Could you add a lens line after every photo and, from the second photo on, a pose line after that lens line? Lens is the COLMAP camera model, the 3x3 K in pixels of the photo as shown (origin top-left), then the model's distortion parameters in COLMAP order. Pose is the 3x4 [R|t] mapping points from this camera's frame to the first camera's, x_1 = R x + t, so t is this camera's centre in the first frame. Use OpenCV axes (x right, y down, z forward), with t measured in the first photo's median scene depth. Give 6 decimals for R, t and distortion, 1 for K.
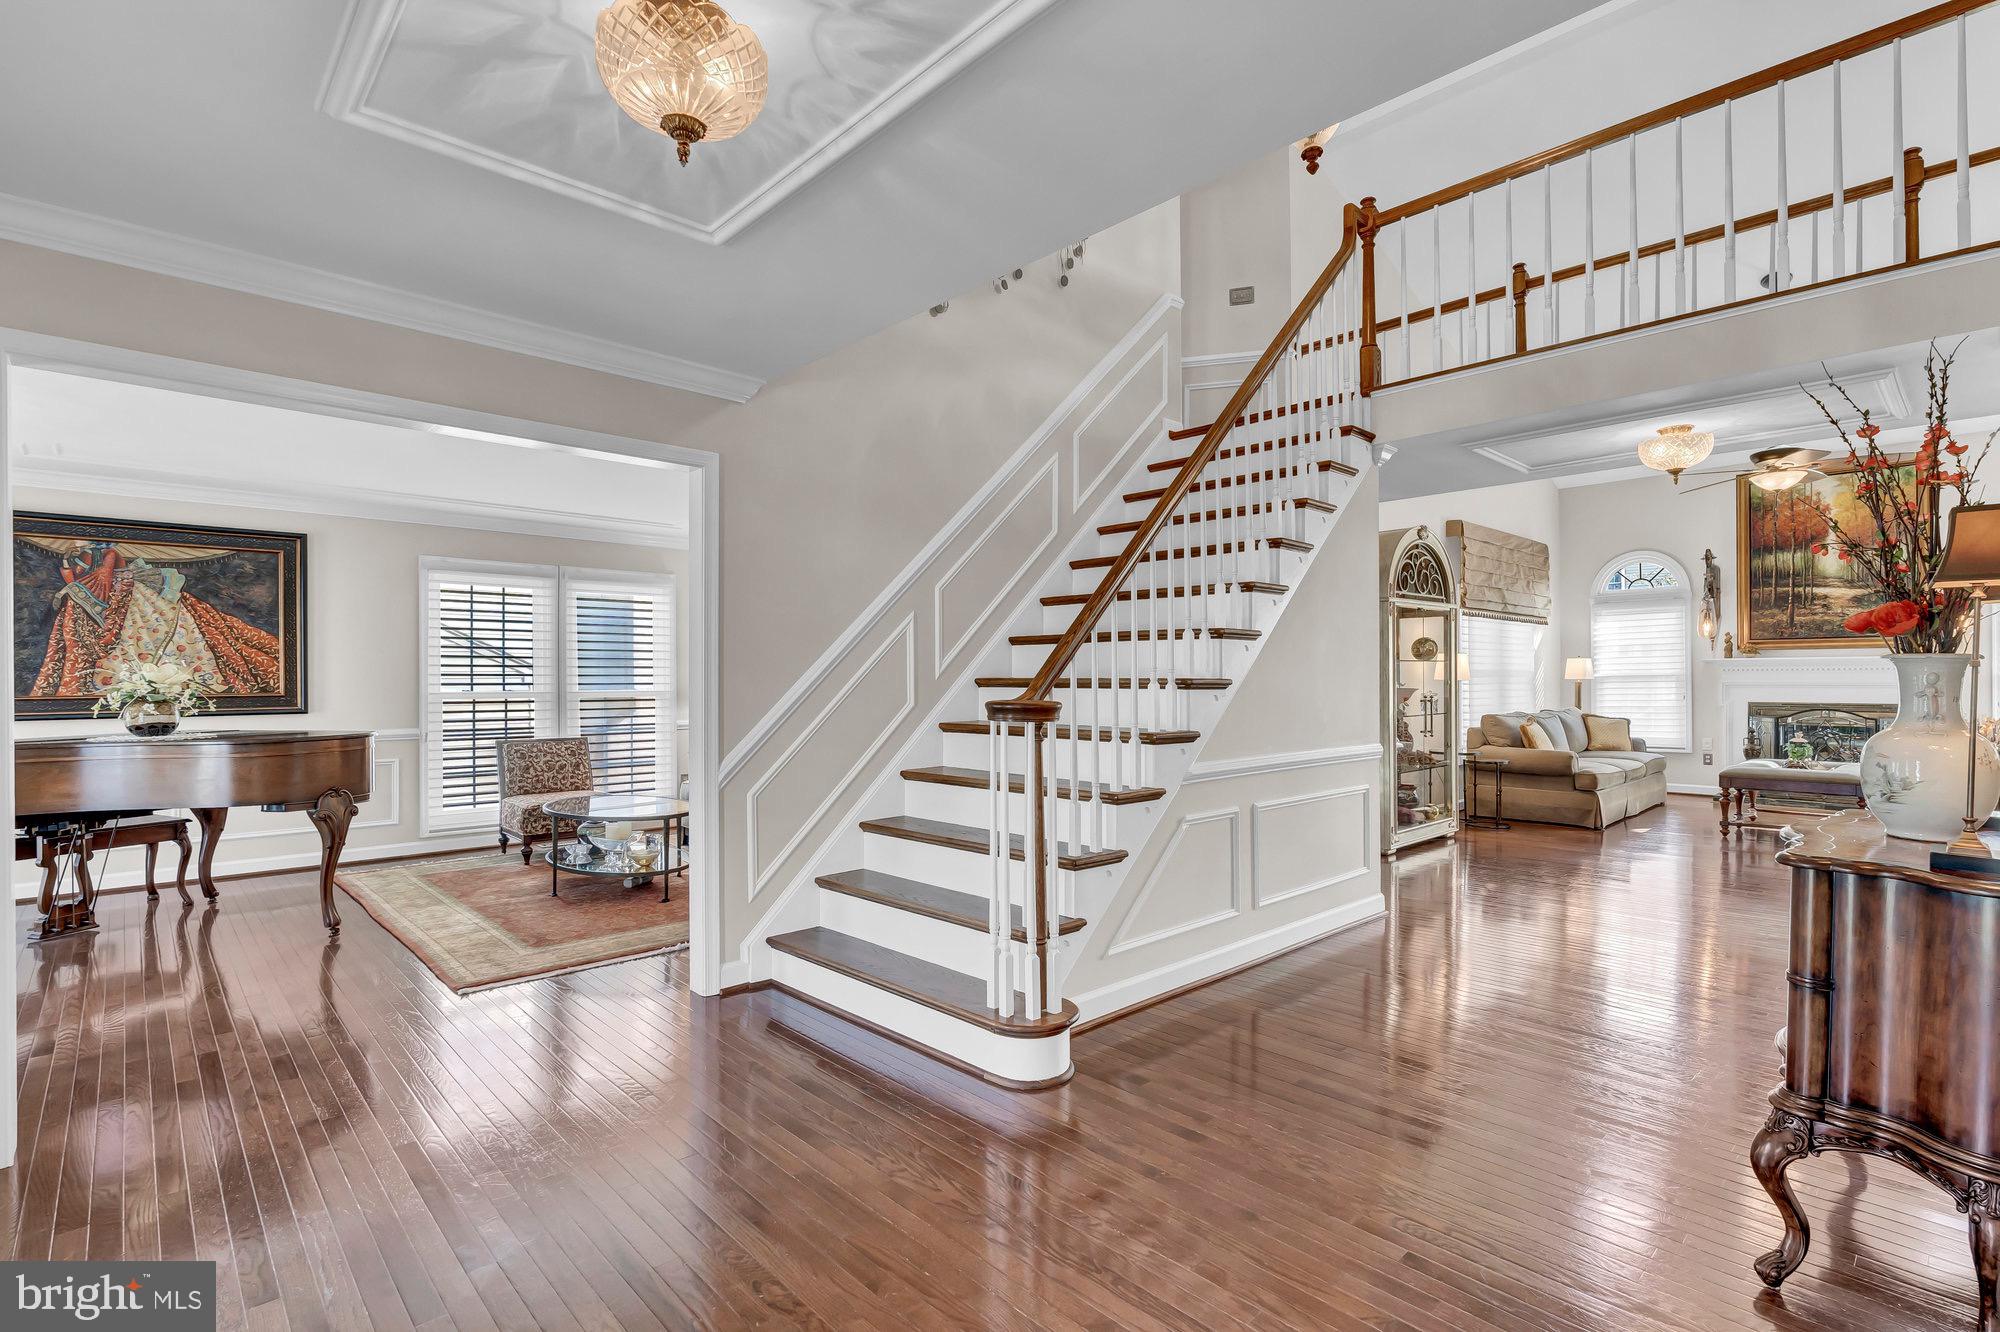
lens RADIAL K [[930.3, 0, 1003.6], [0, 930.3, 665.0], [0, 0, 1]] dist [-0.001138, -0.000135]
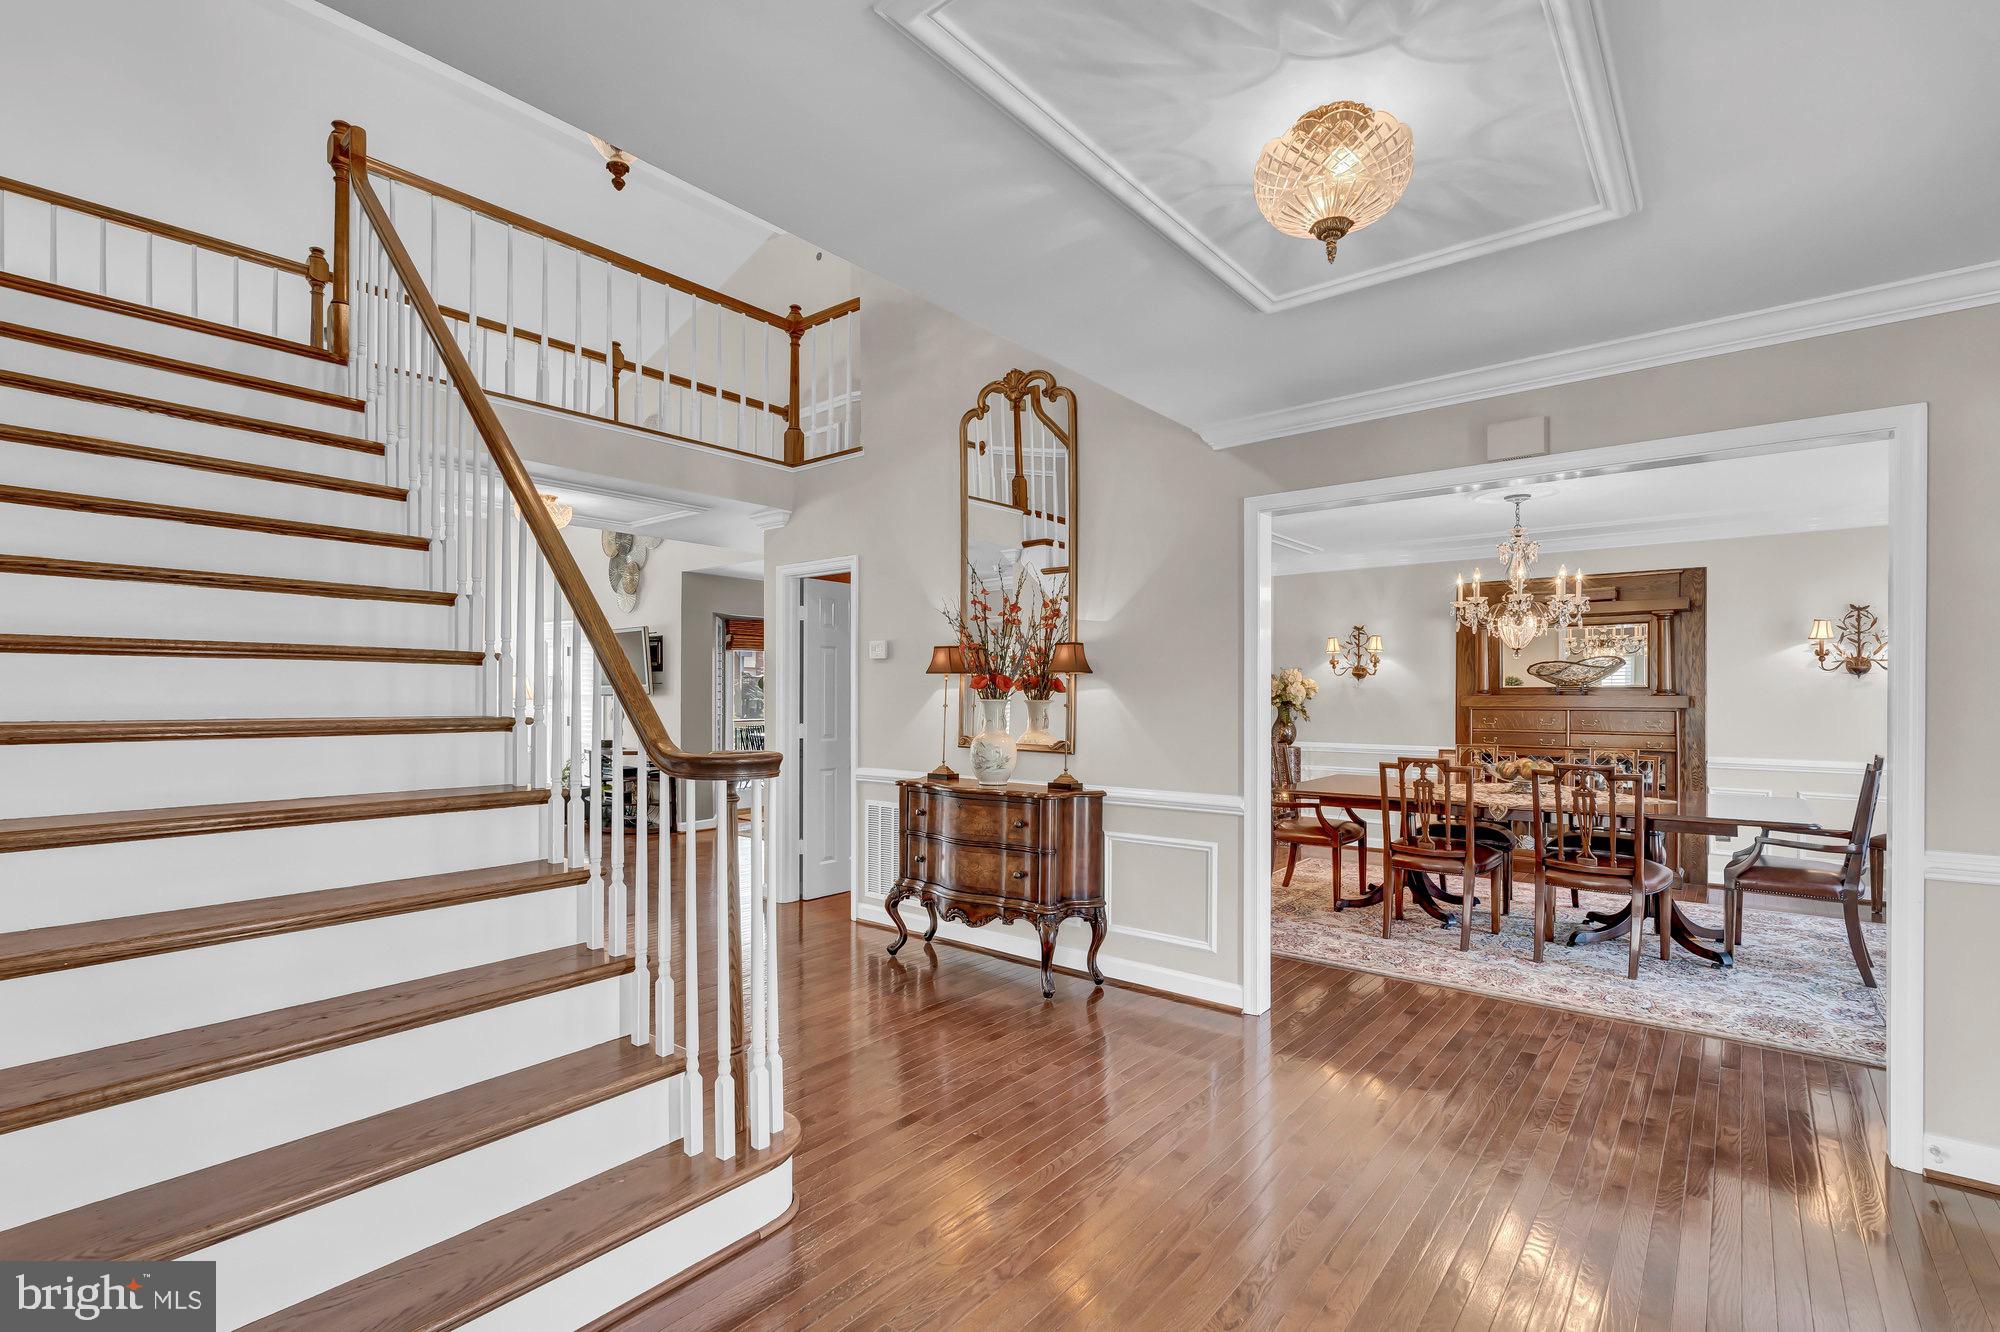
lens RADIAL K [[909.6, 0, 998.8], [0, 909.6, 693.4], [0, 0, 1]] dist [-0.003524, -0.000402]
pose [[-0.126377, 0.002714, 0.991979, -0.601133], [-0.009699, 0.999945, -0.003972, 0.001083], [-0.991935, -0.010123, -0.126344, 0.658061]]
